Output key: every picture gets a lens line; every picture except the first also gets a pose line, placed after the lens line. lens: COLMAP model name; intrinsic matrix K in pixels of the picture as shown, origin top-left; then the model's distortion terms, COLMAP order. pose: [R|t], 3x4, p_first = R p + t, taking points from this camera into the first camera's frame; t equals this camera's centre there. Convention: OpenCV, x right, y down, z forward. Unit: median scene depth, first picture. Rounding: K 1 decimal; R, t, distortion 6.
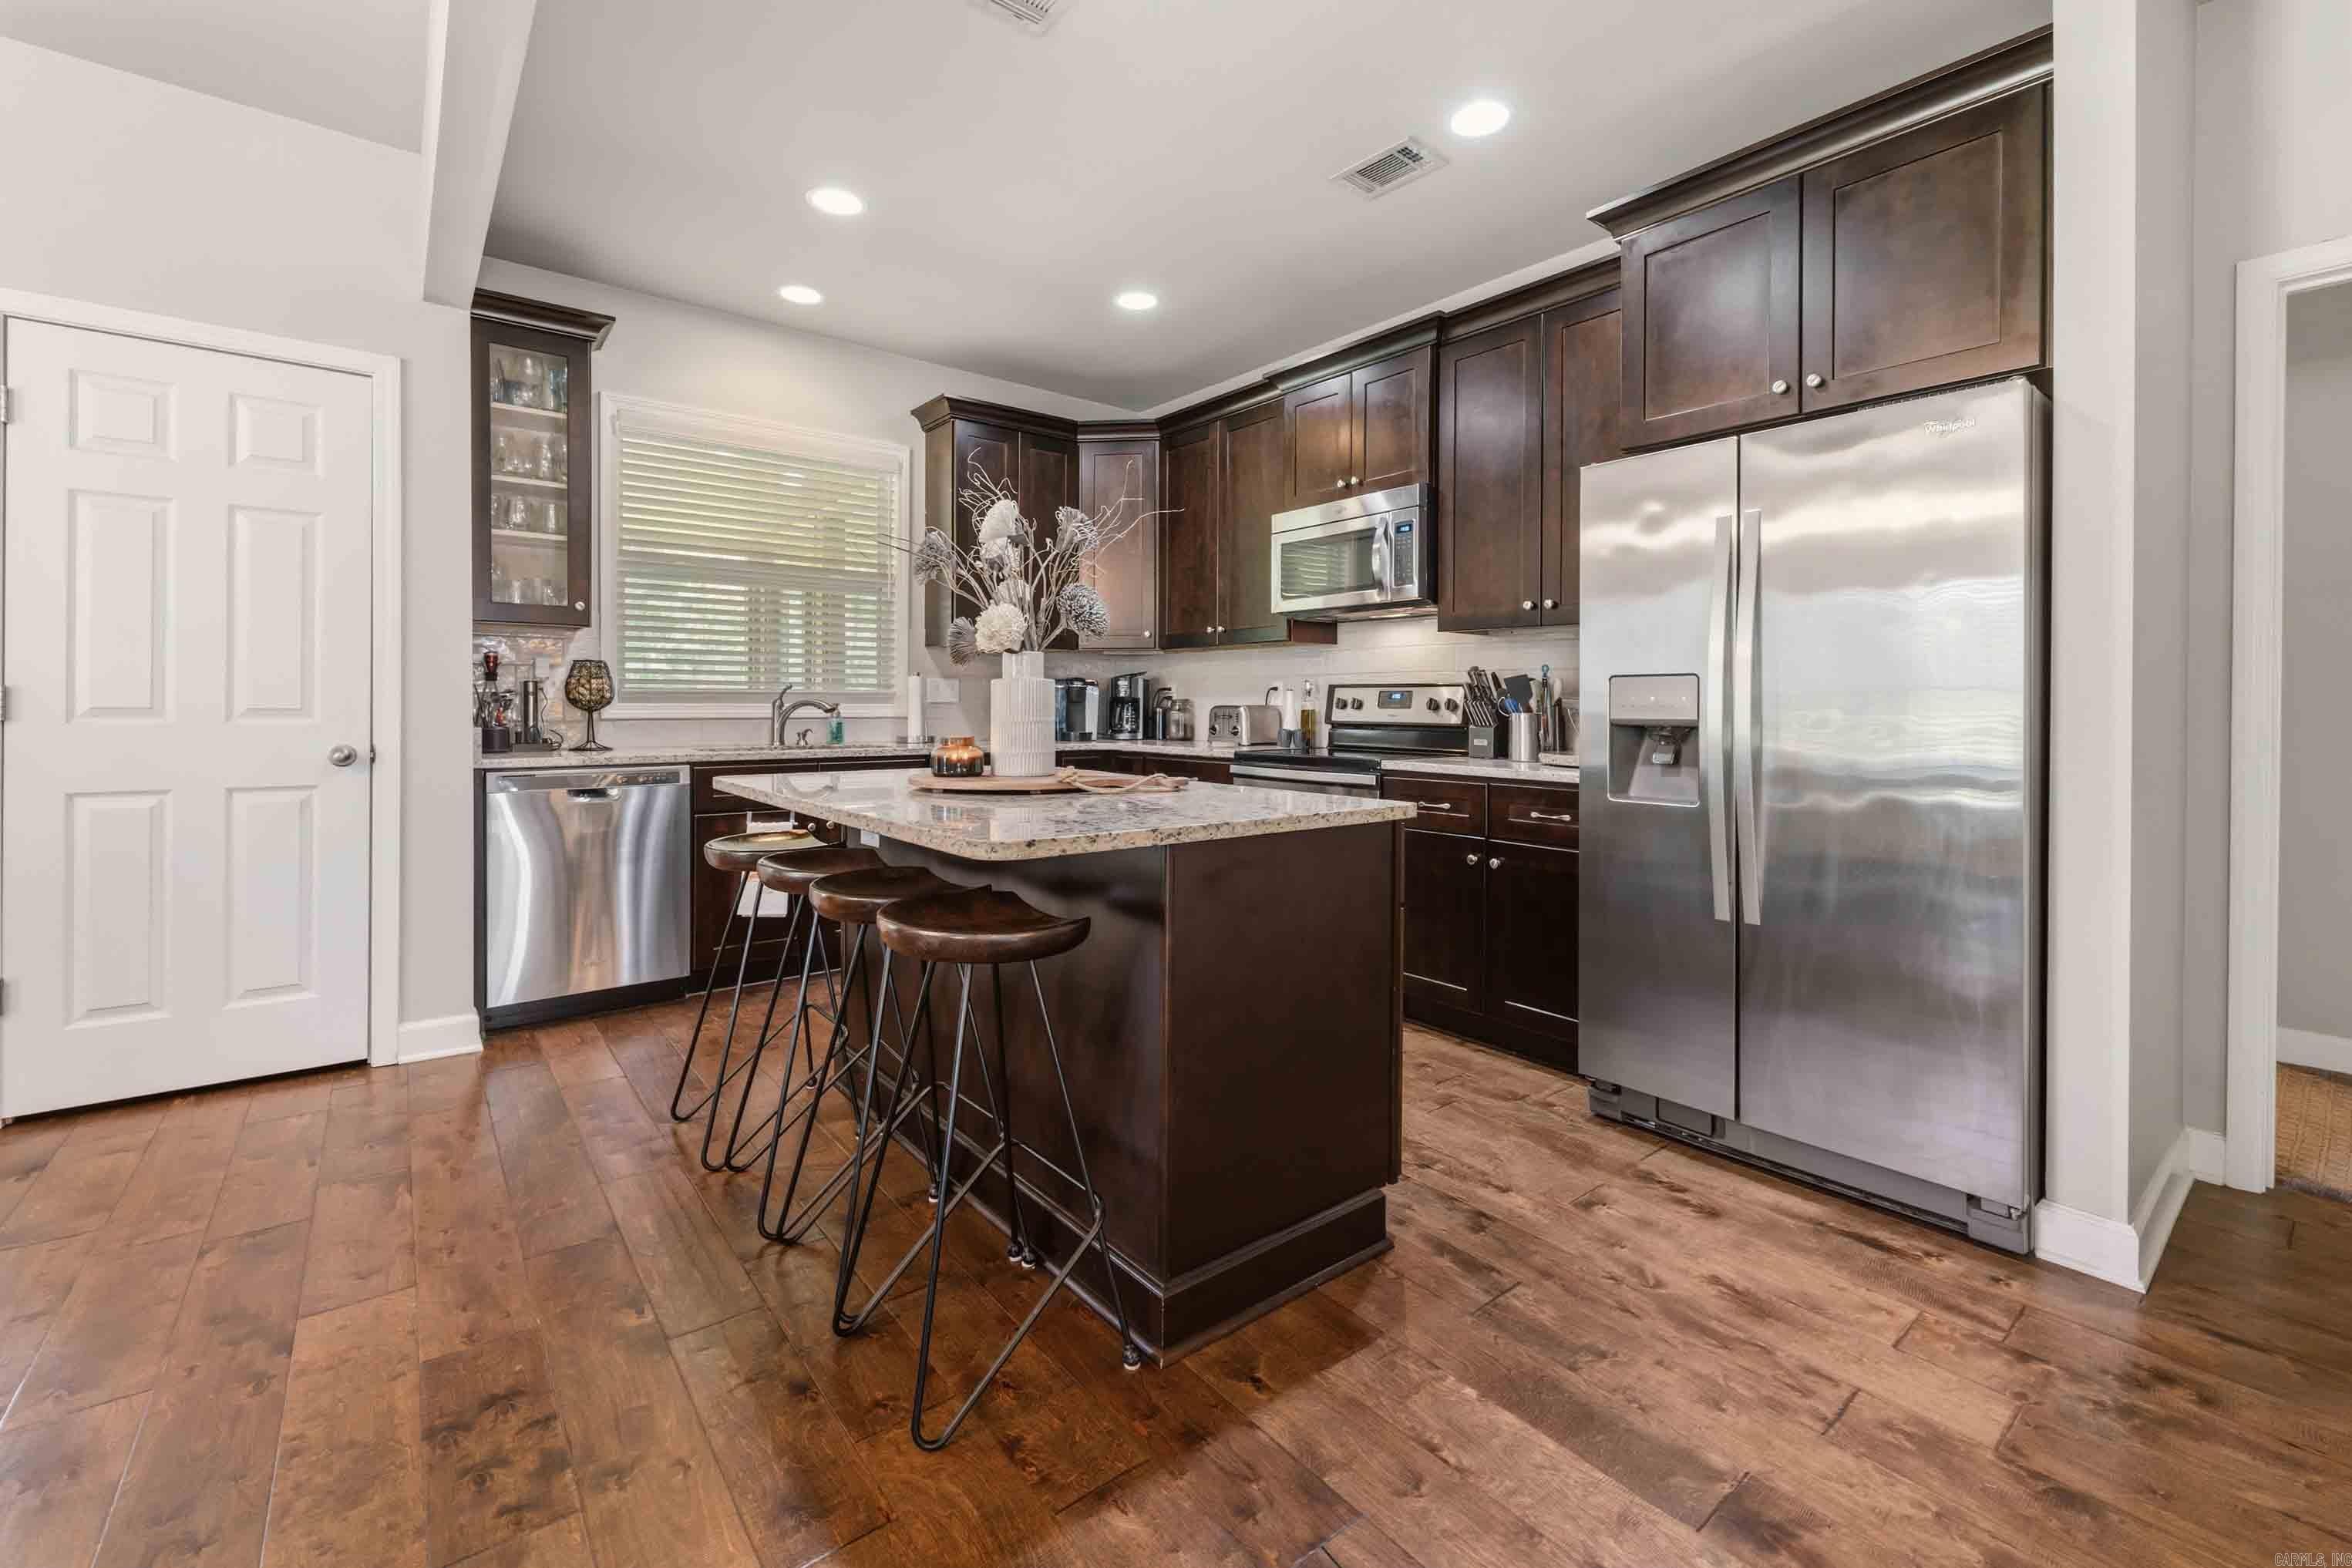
lens RADIAL K [[948.4, 0, 1173.4], [0, 948.4, 703.6], [0, 0, 1]] dist [0.002149, 0.000199]
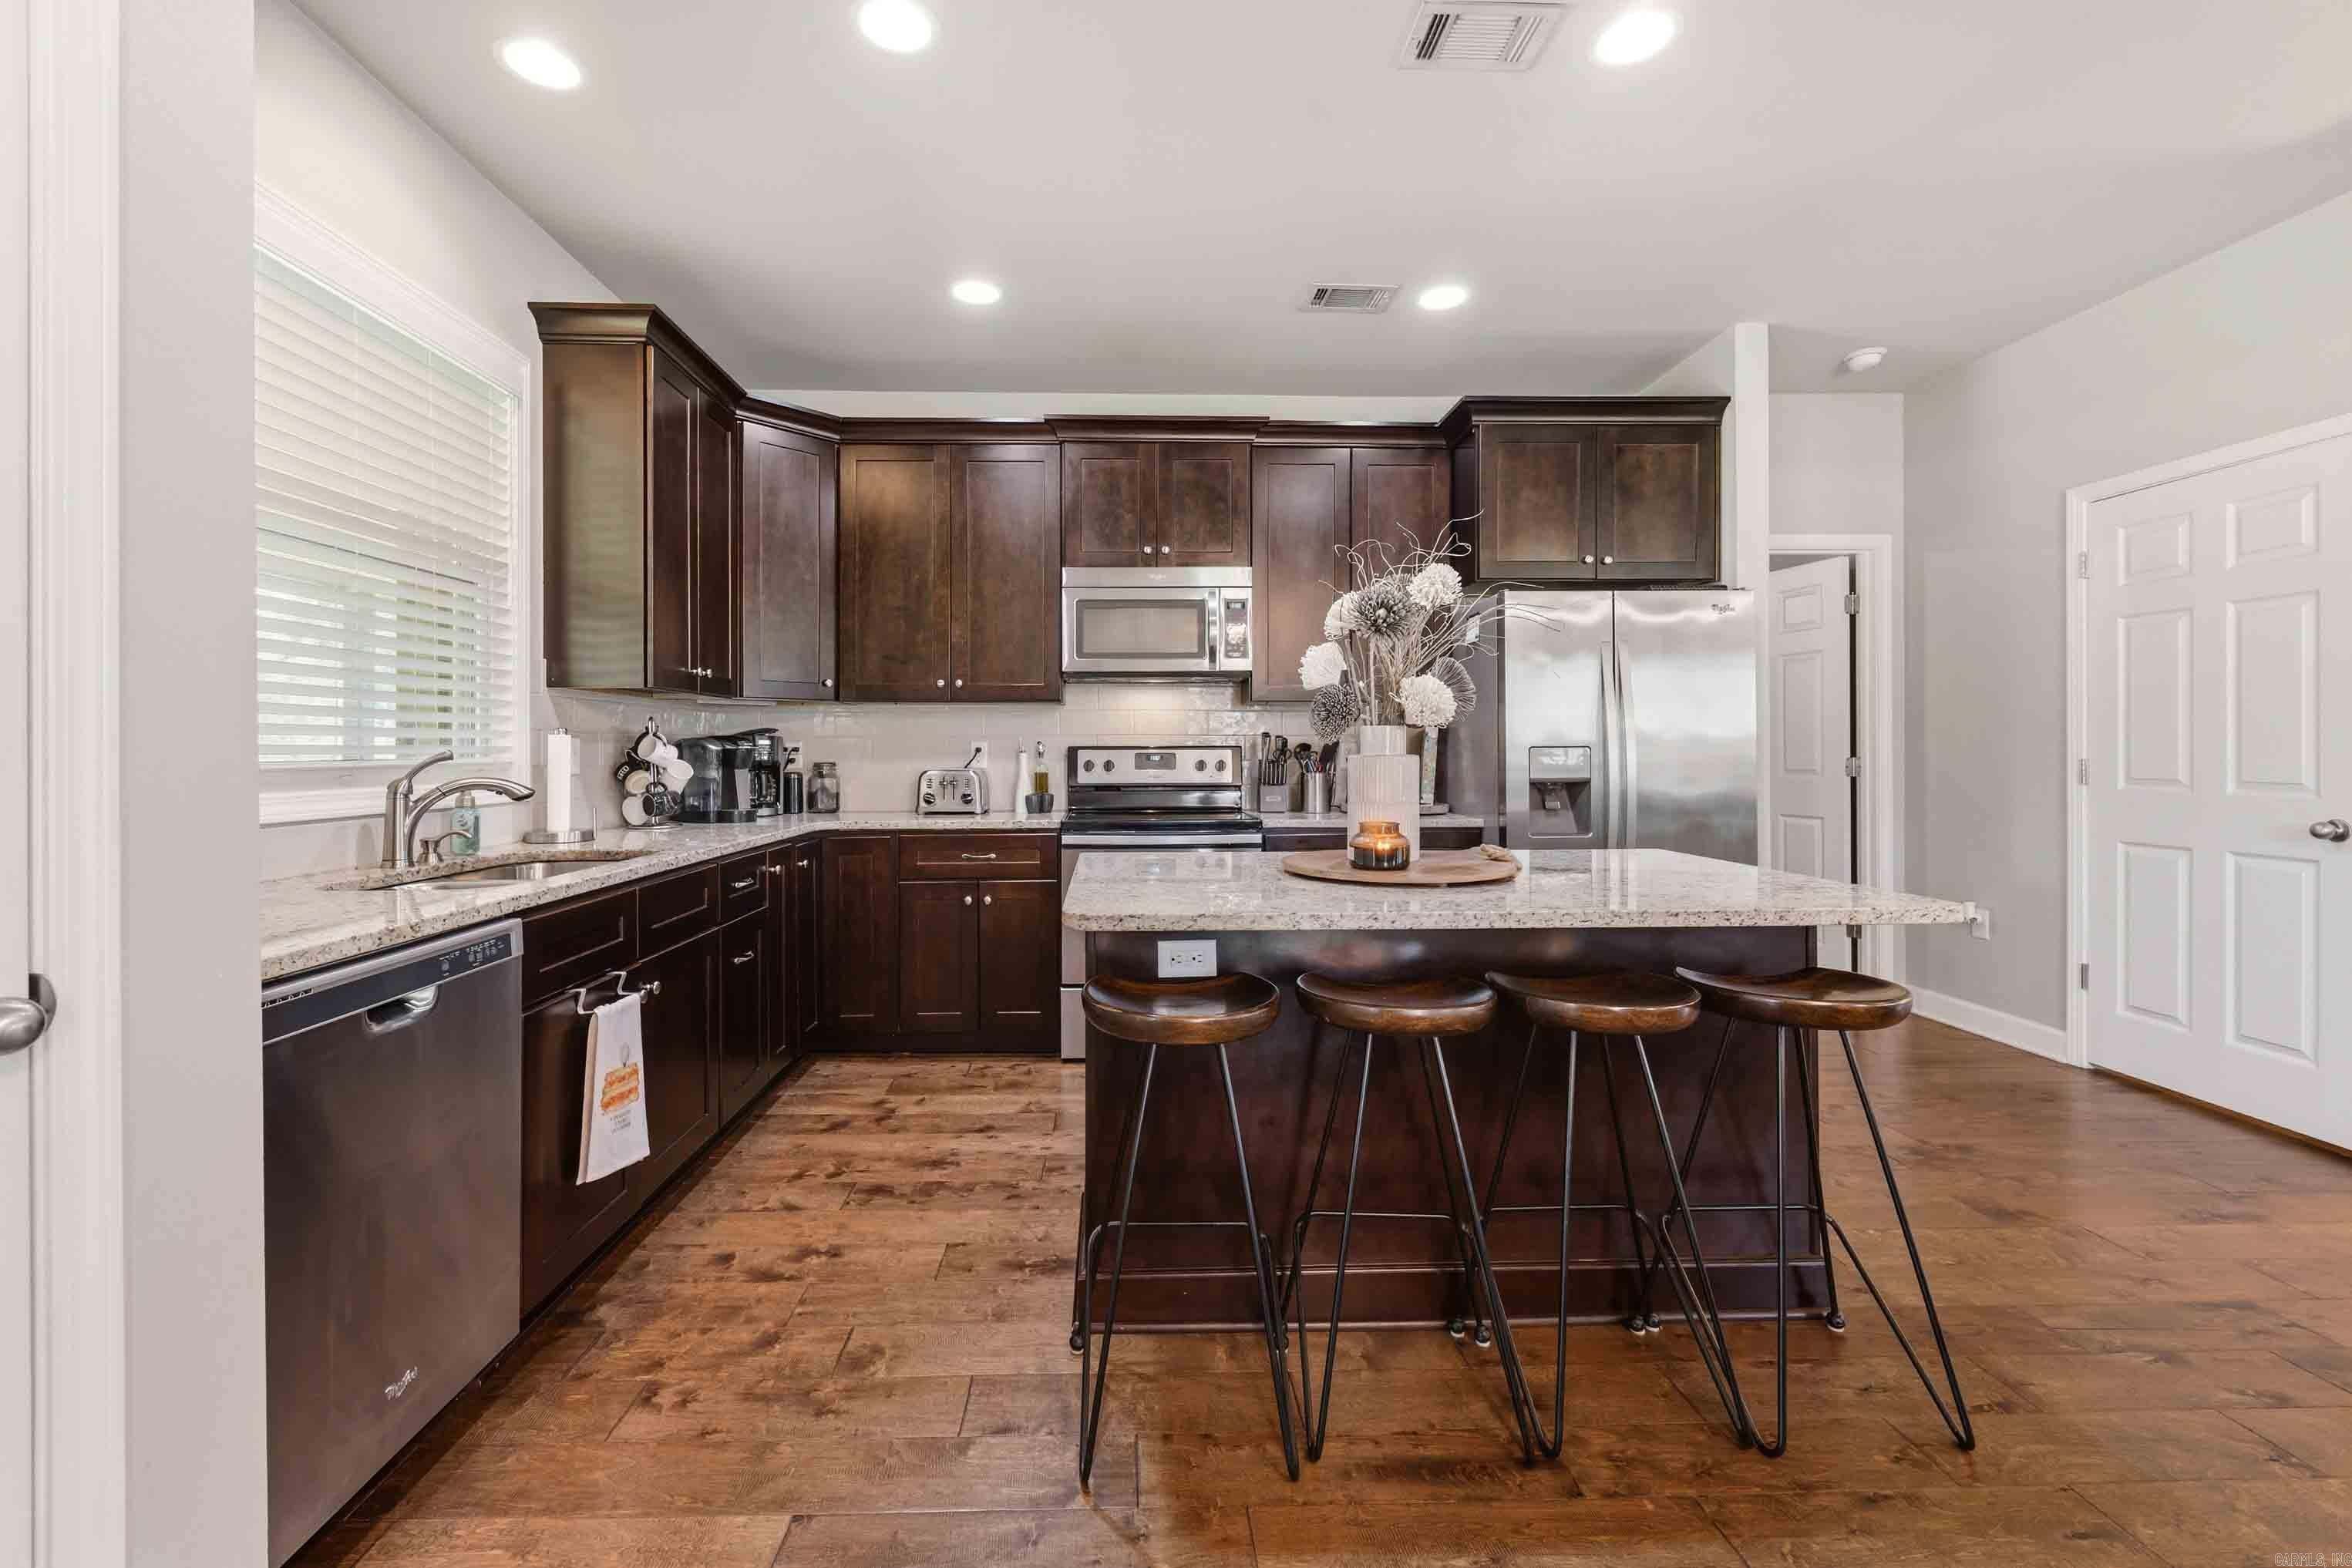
lens RADIAL K [[939.5, 0, 1179.5], [0, 939.5, 746.0], [0, 0, 1]] dist [0.001245, 0.000070]
pose [[0.624129, -0.003945, 0.781311, -0.558832], [0.005462, 0.999985, 0.000686, -0.021491], [-0.781302, 0.003839, 0.624141, 0.329917]]
